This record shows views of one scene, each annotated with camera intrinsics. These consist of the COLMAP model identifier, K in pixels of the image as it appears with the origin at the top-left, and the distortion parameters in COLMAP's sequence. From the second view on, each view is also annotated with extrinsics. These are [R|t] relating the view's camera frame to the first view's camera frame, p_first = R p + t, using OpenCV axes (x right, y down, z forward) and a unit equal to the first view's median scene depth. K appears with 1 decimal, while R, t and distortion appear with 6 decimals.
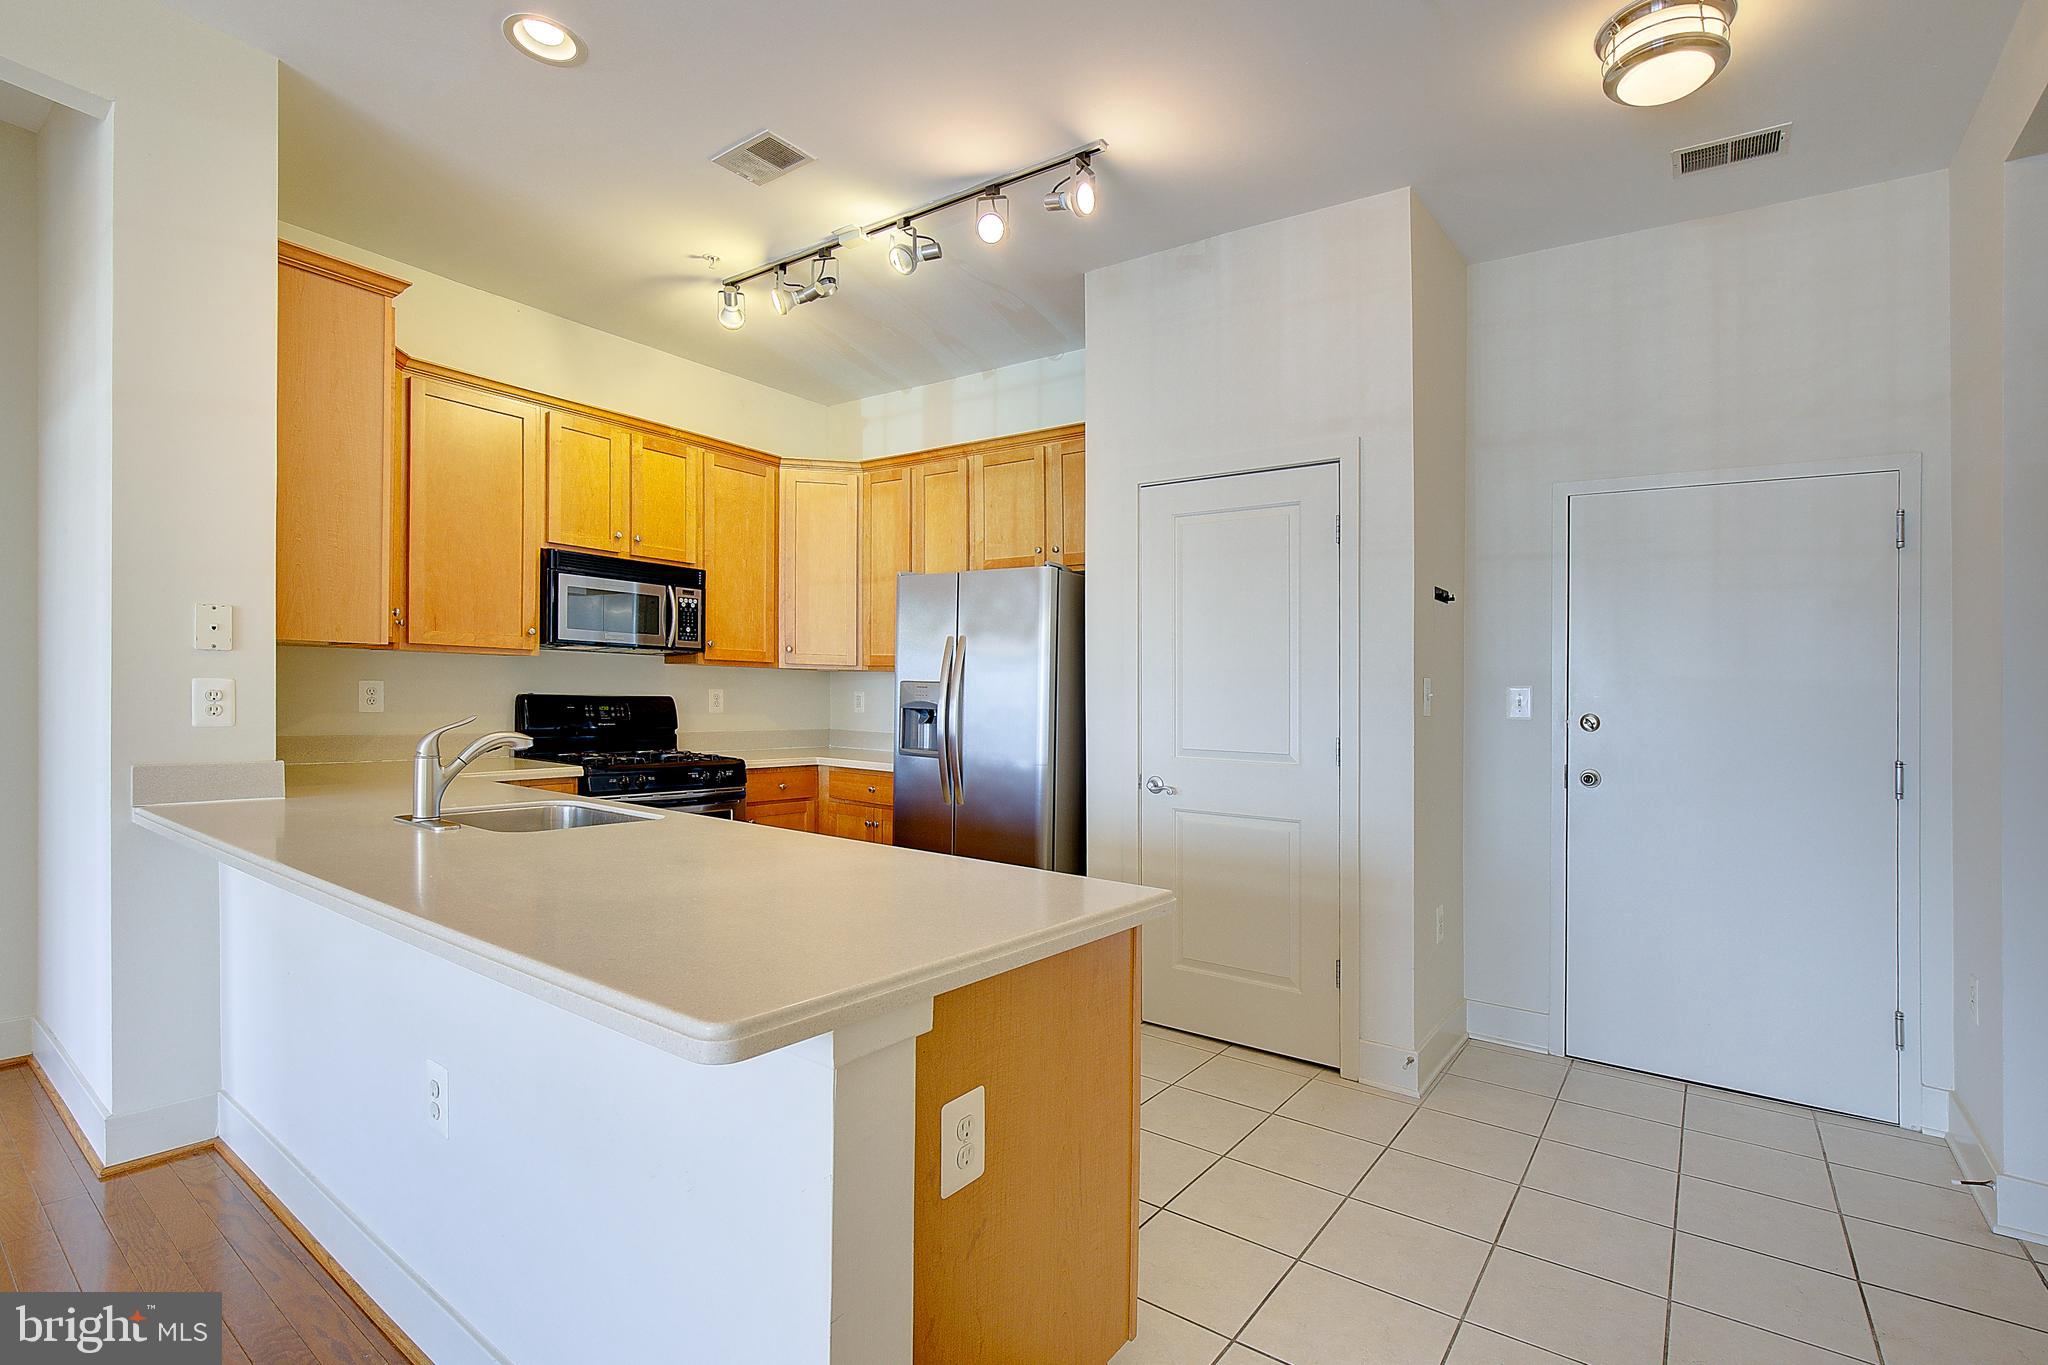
lens RADIAL K [[943.3, 0, 1024.0], [0, 943.3, 682.5], [0, 0, 1]] dist [0.011051, -0.000037]
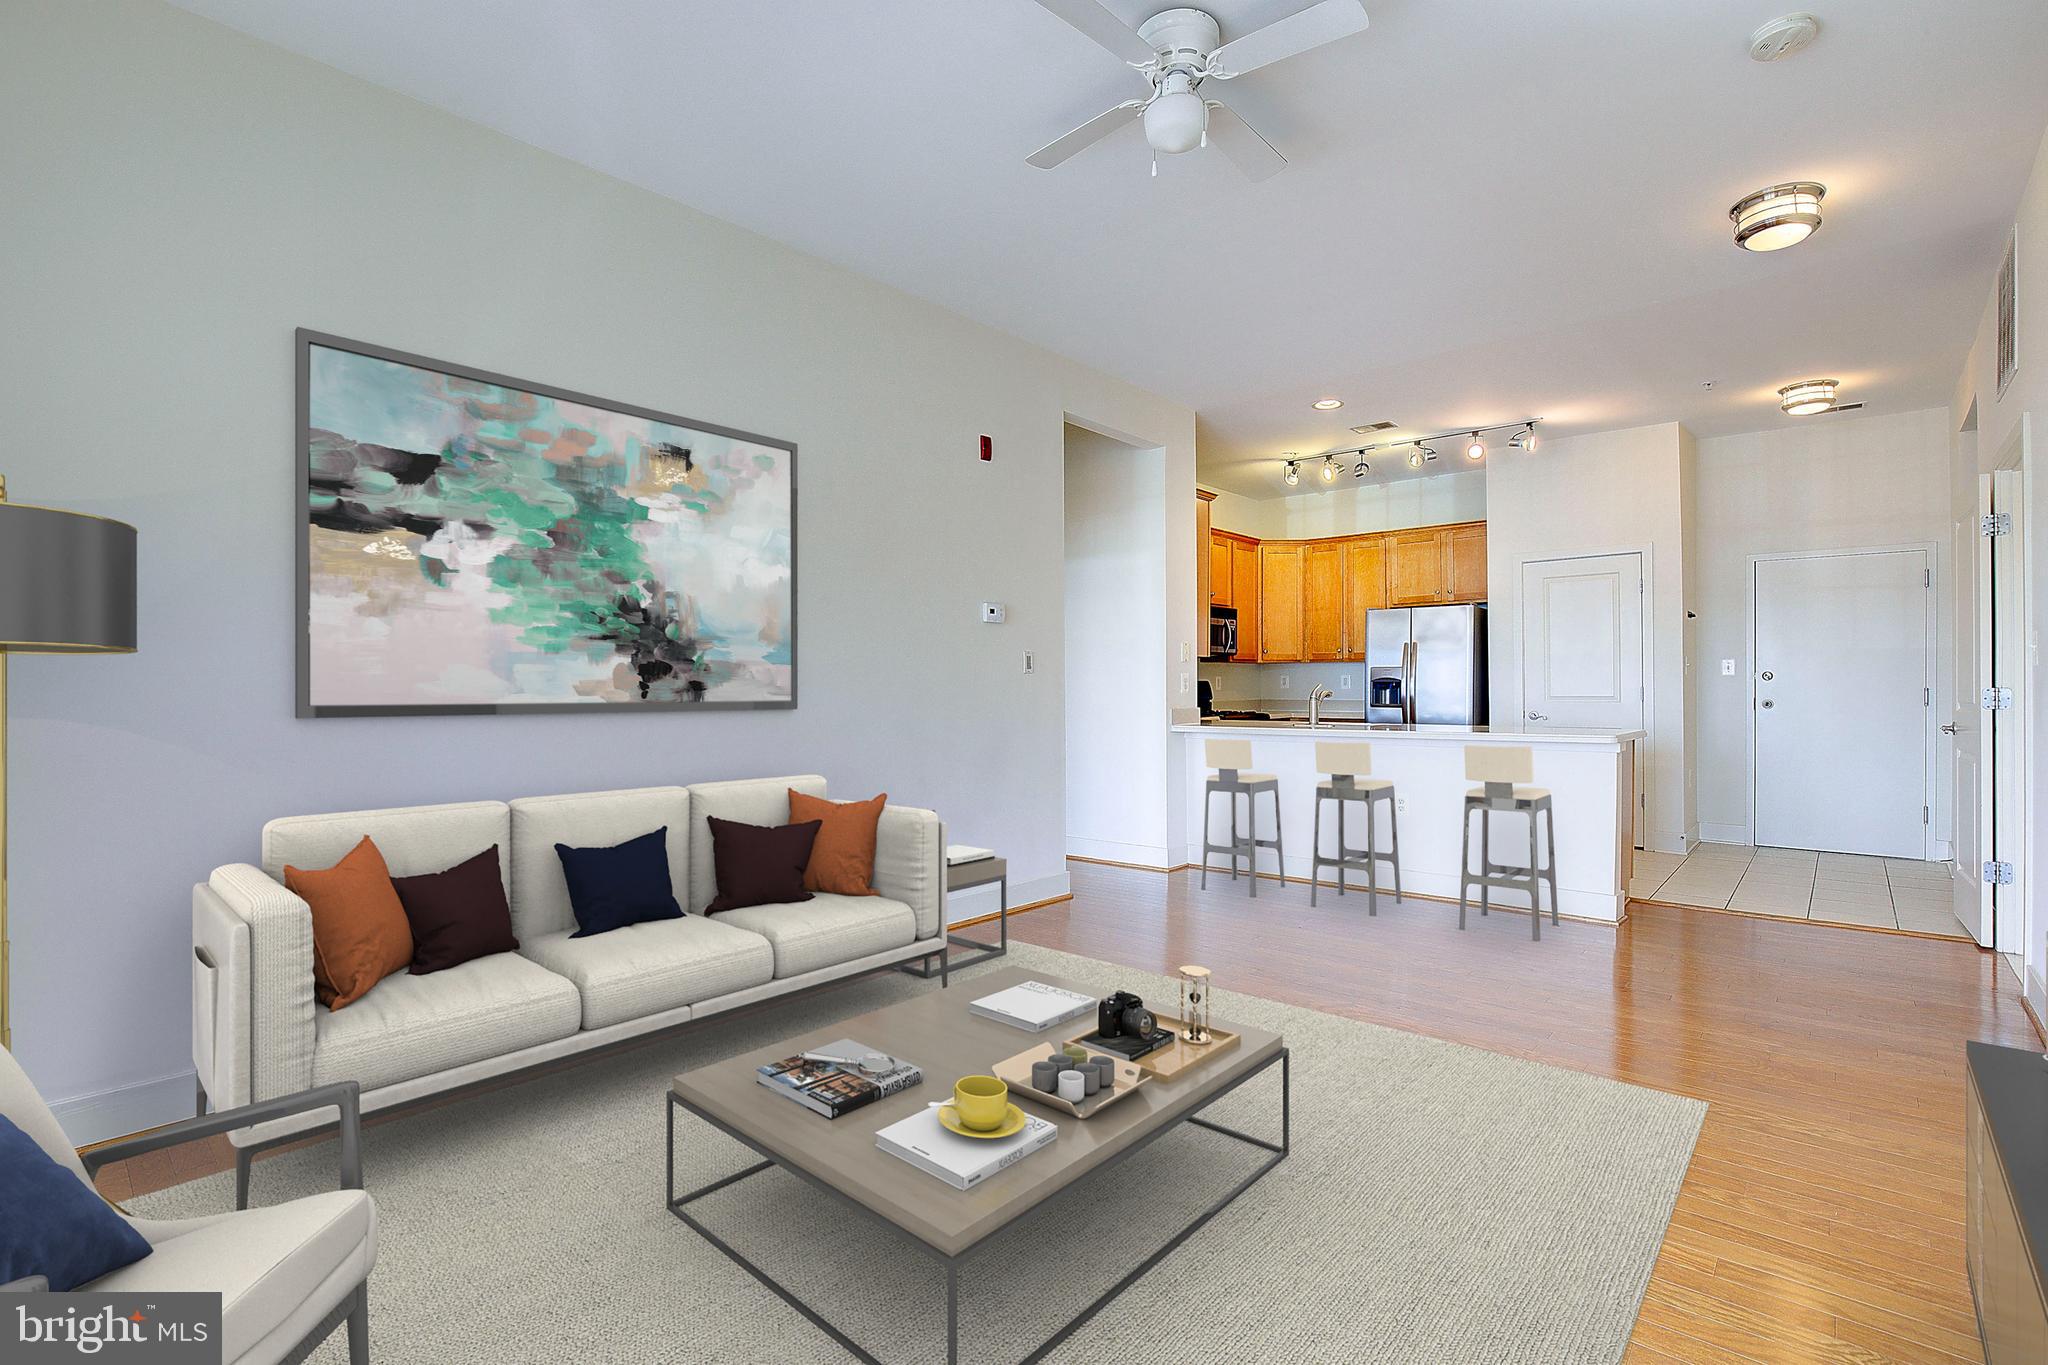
lens RADIAL K [[925.7, 0, 1047.3], [0, 925.7, 685.1], [0, 0, 1]] dist [-0.001720, -0.000207]
pose [[0.997892, -0.031050, -0.056984, -0.741312], [0.031944, 0.999379, 0.014847, -0.014309], [0.056488, -0.016636, 0.998265, -0.947751]]
